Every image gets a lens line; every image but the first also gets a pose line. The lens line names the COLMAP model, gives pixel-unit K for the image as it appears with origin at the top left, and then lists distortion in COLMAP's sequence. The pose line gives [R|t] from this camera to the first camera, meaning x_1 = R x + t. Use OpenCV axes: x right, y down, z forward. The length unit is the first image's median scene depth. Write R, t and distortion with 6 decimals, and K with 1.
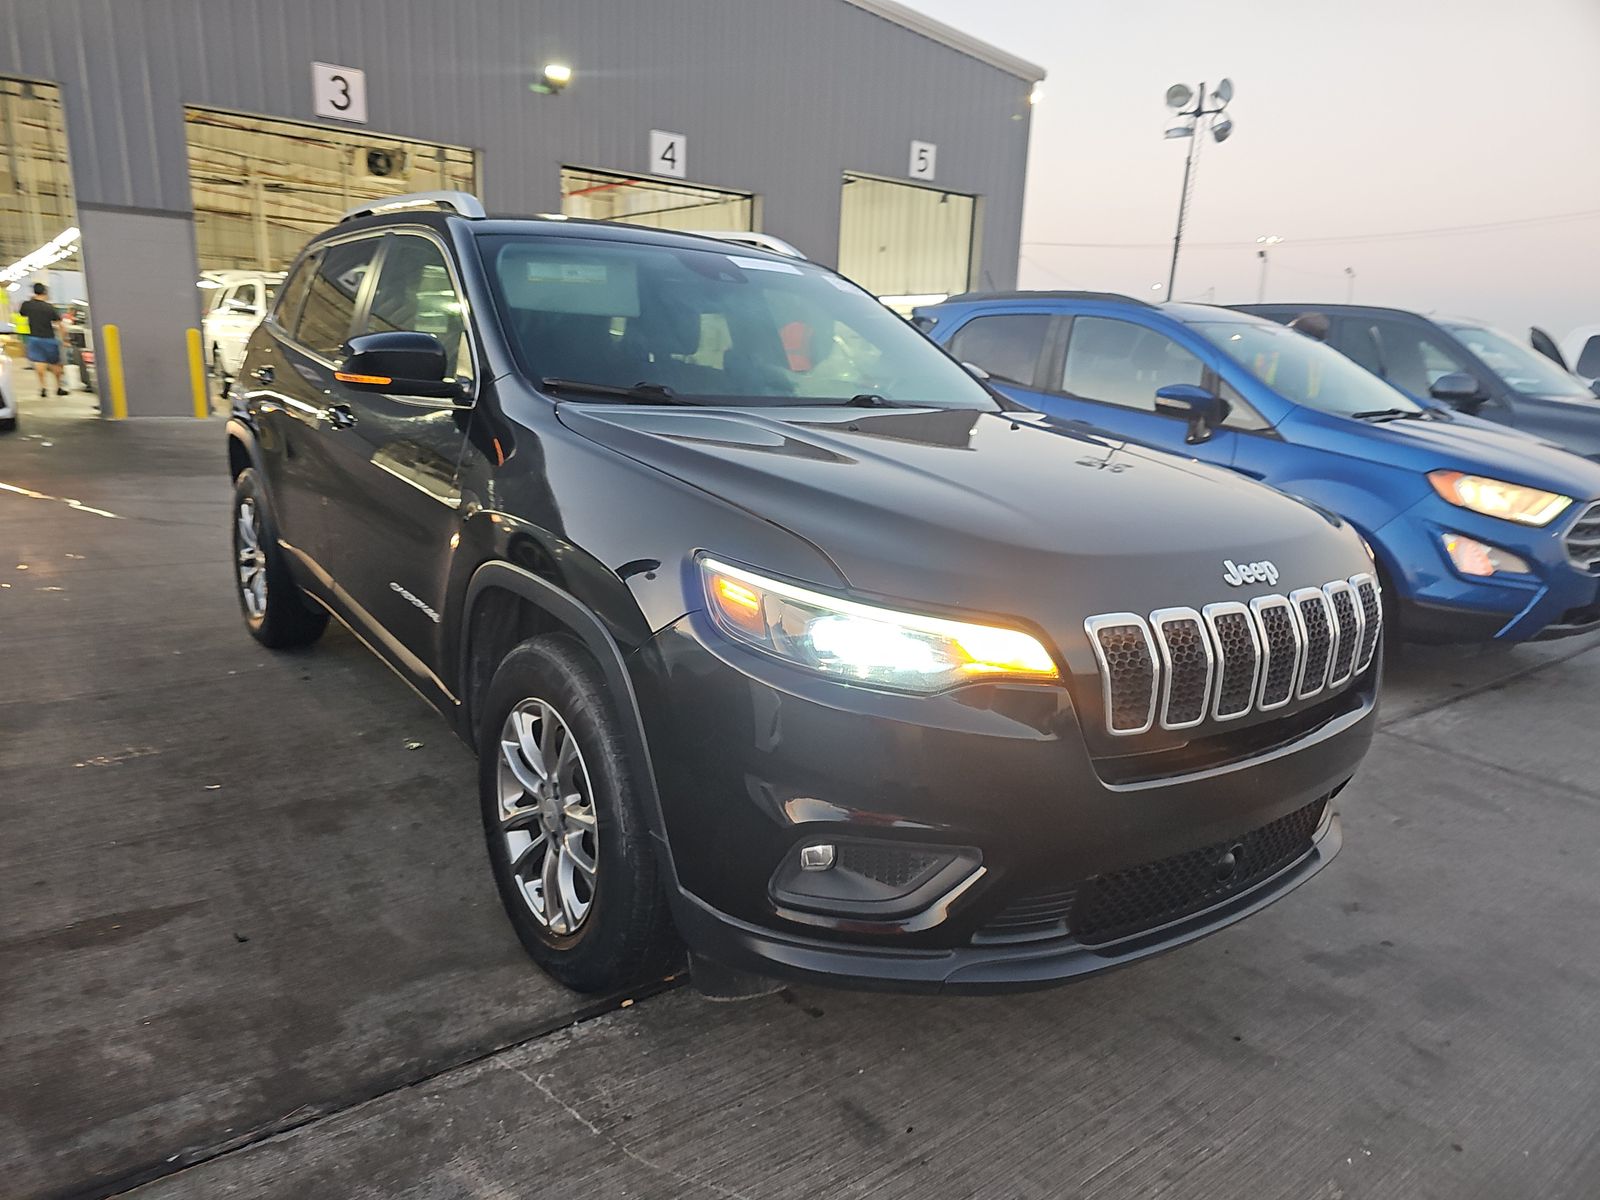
lens RADIAL K [[1051.4, 0, 800.0], [0, 1051.4, 600.0], [0, 0, 1]] dist [0.020162, -0.002862]
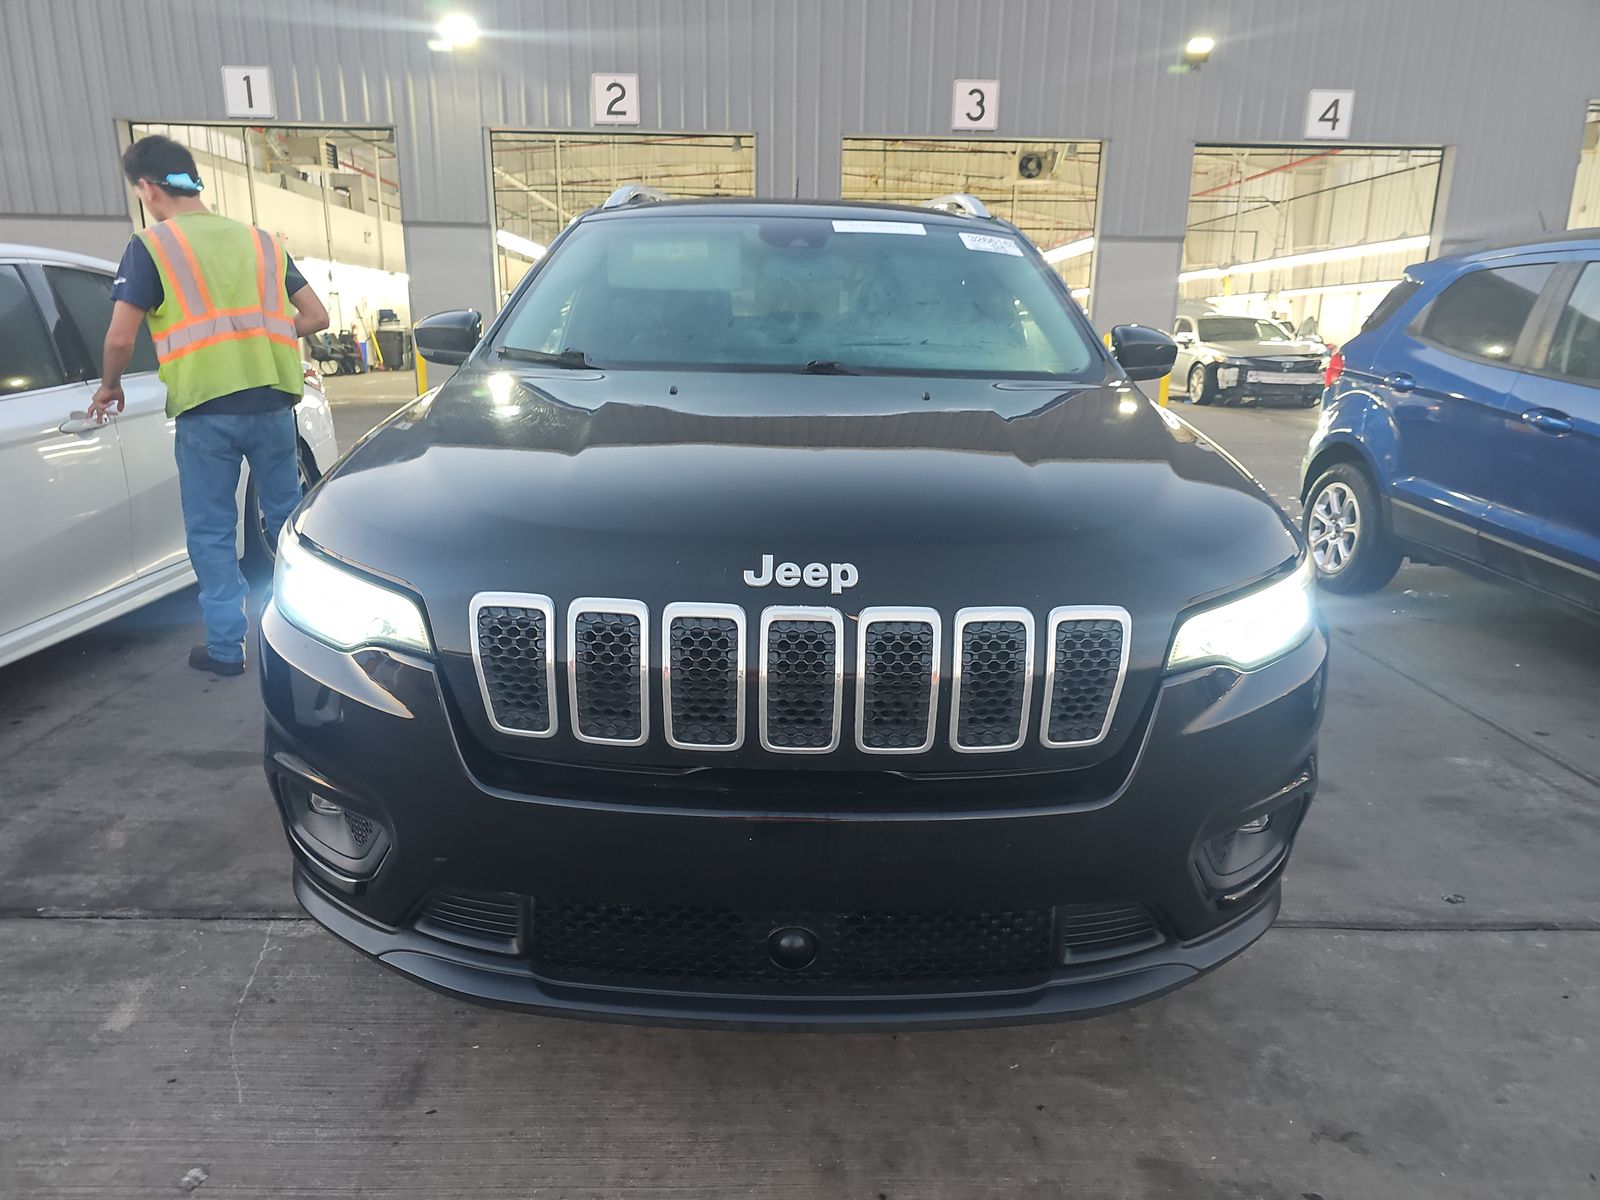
lens RADIAL K [[1051.4, 0, 800.0], [0, 1051.4, 600.0], [0, 0, 1]] dist [0.020162, -0.002862]
pose [[0.810546, 0.116177, -0.574036, 0.094510], [-0.113972, 0.992679, 0.039974, -0.004181], [0.574478, 0.033024, 0.817854, 0.041871]]
